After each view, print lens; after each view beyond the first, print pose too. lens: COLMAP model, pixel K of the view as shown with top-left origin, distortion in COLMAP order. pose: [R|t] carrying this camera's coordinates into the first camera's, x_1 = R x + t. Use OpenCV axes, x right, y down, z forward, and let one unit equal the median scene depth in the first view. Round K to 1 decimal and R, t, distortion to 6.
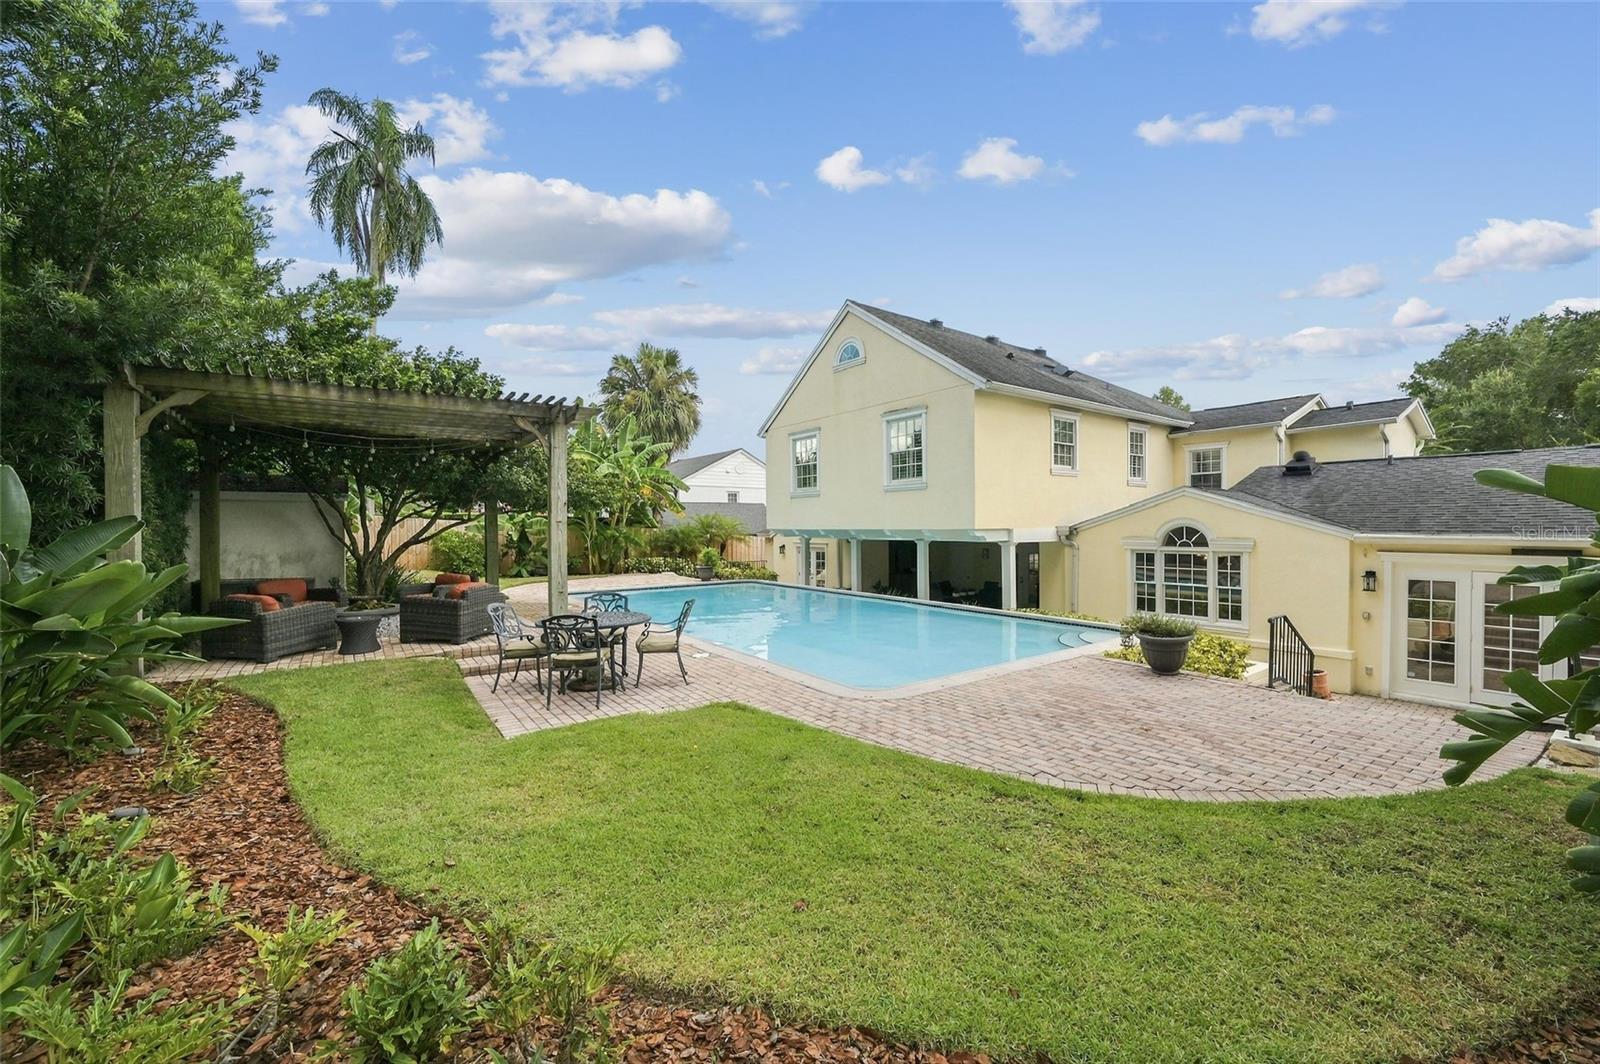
lens RADIAL K [[715.3, 0, 788.9], [0, 715.3, 533.6], [0, 0, 1]] dist [0.015636, -0.000213]
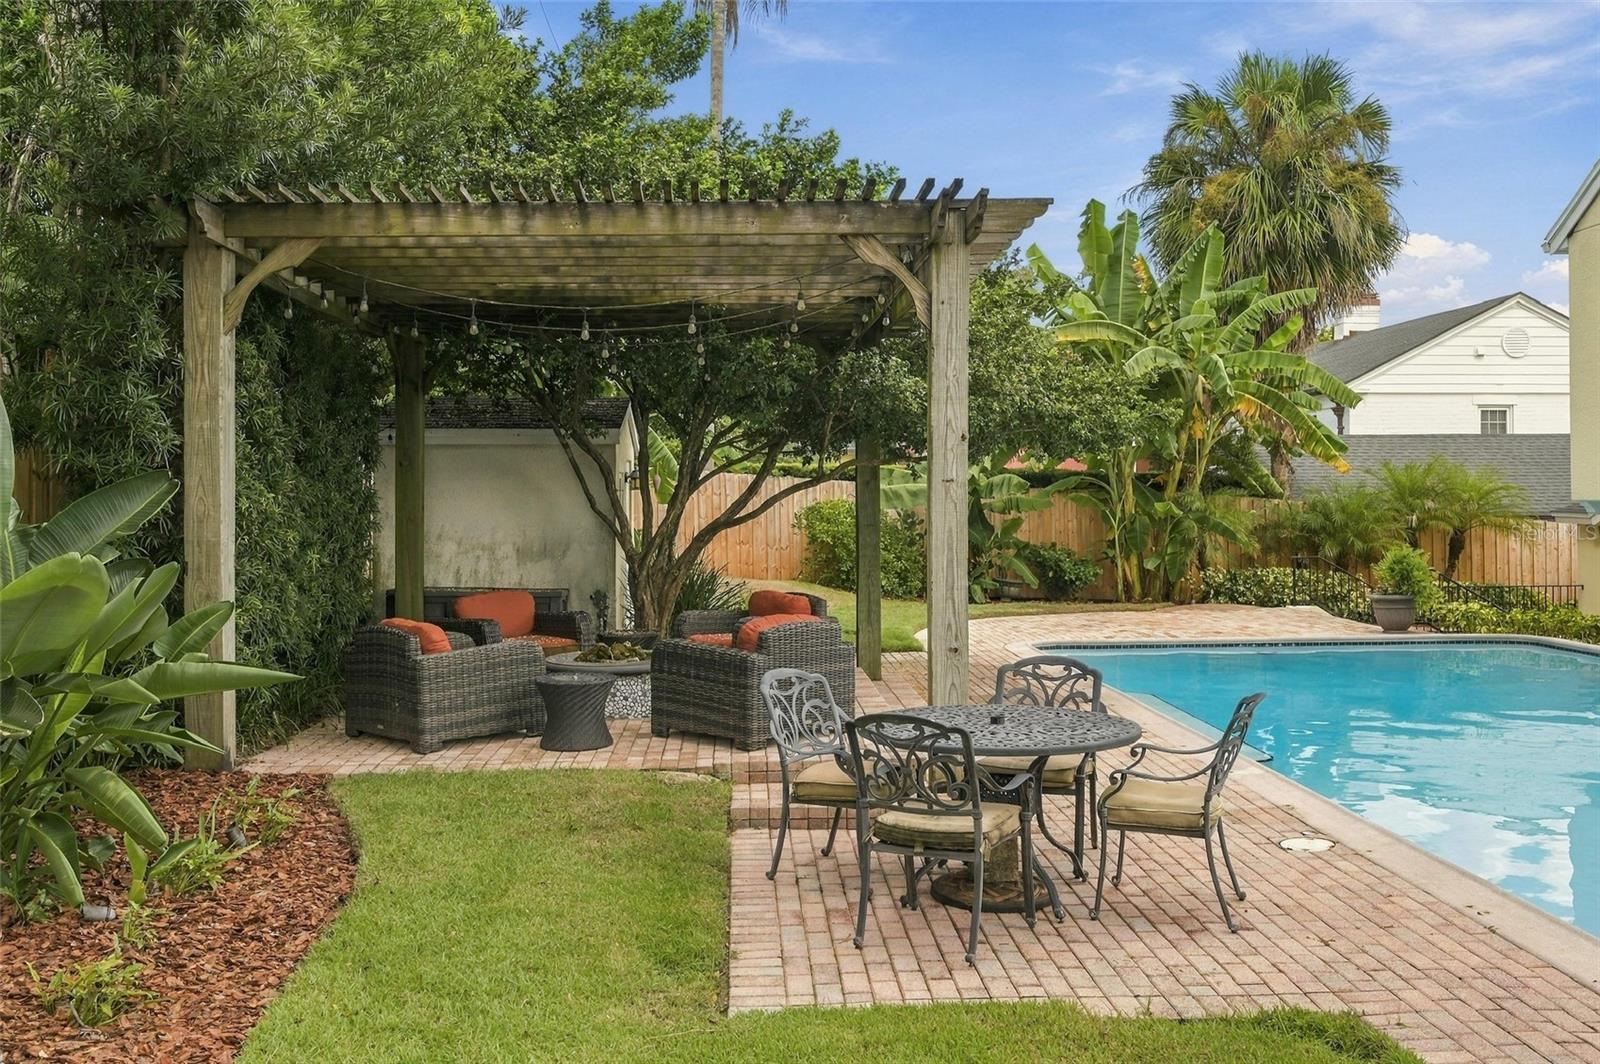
lens RADIAL K [[1432.0, 0, 799.3], [0, 1432.0, 489.9], [0, 0, 1]] dist [0.004052, -0.011860]
pose [[0.835496, -0.001341, -0.549494, 0.062613], [-0.006601, 0.999900, -0.012475, 0.000375], [0.549456, 0.014050, 0.835404, 0.251998]]
